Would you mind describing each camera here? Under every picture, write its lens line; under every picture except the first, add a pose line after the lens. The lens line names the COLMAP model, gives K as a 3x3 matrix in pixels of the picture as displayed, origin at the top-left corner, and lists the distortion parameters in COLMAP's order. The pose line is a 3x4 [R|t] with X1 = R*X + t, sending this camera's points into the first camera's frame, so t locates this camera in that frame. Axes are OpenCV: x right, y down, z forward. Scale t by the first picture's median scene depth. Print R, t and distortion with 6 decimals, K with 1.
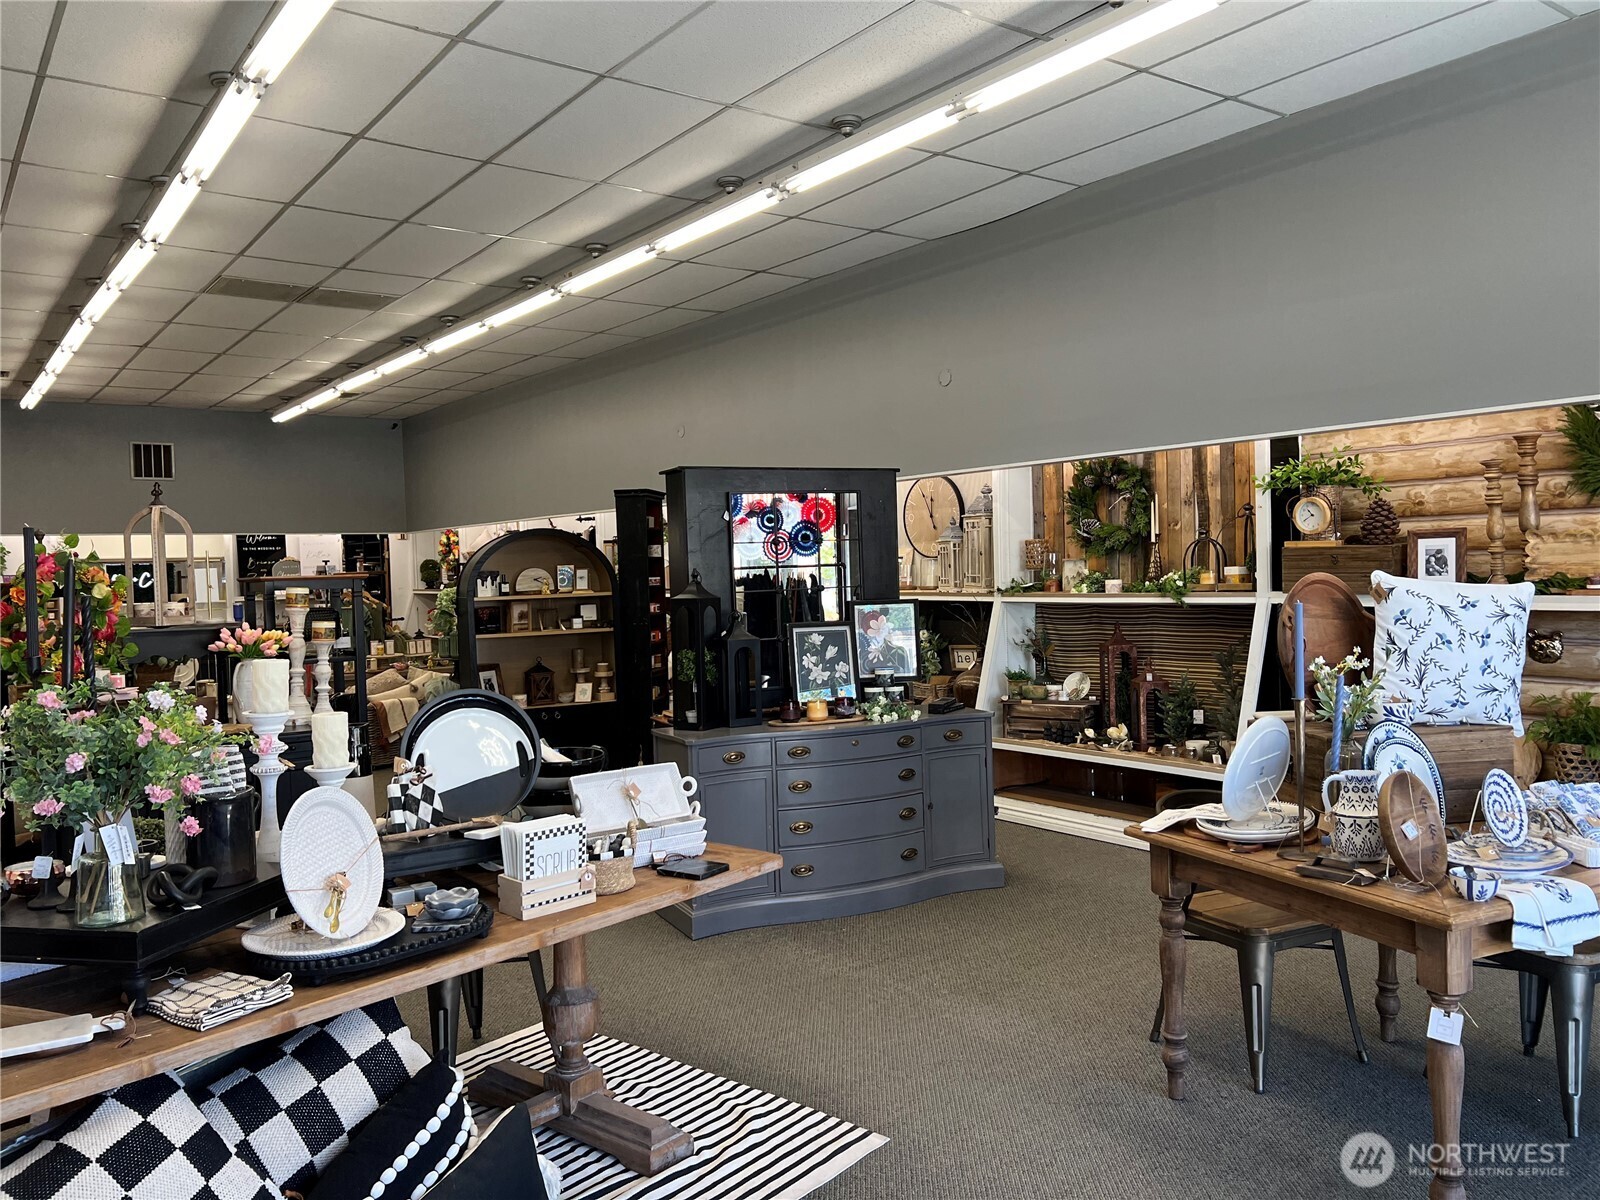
lens RADIAL K [[1198.2, 0, 792.6], [0, 1198.2, 598.8], [0, 0, 1]] dist [0.003234, 0.000378]
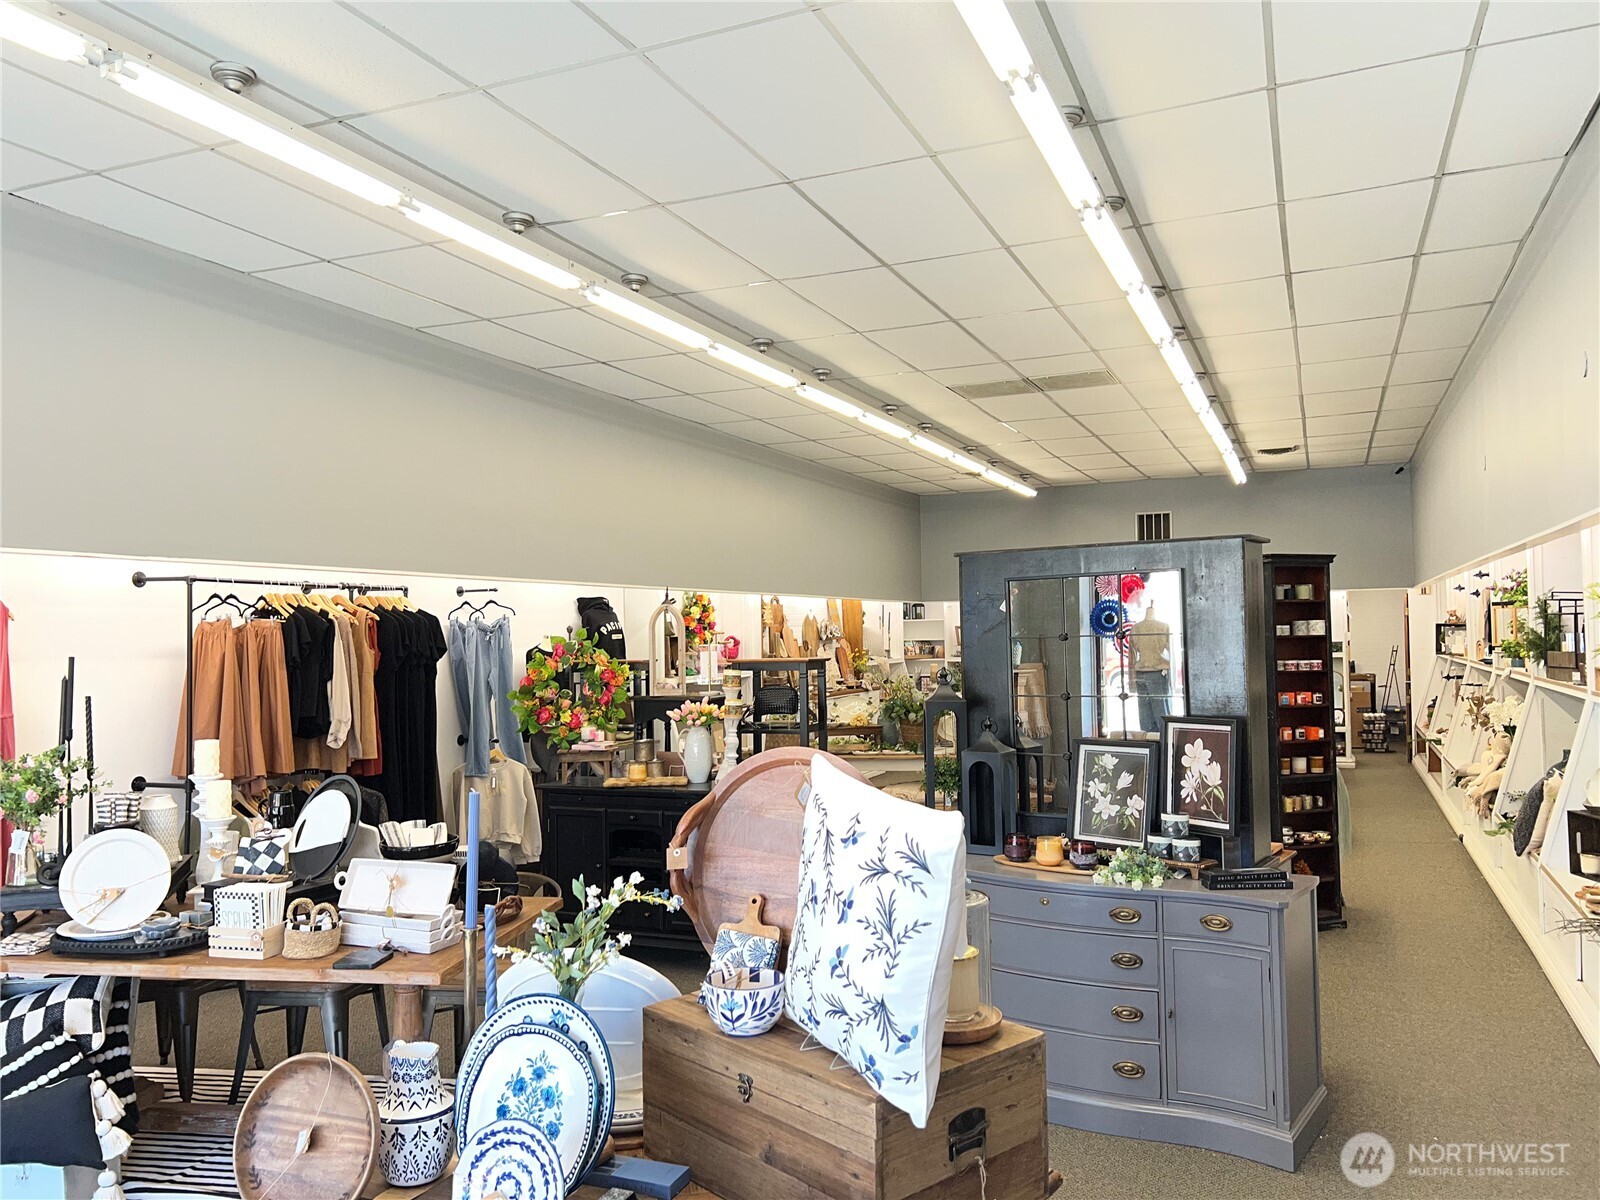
lens RADIAL K [[1199.2, 0, 797.5], [0, 1199.2, 604.0], [0, 0, 1]] dist [0.030091, -0.036518]
pose [[0.508219, -0.003963, -0.861218, 0.599198], [-0.020978, 0.999636, -0.016979, -0.052594], [0.860972, 0.026696, 0.507951, 0.421416]]
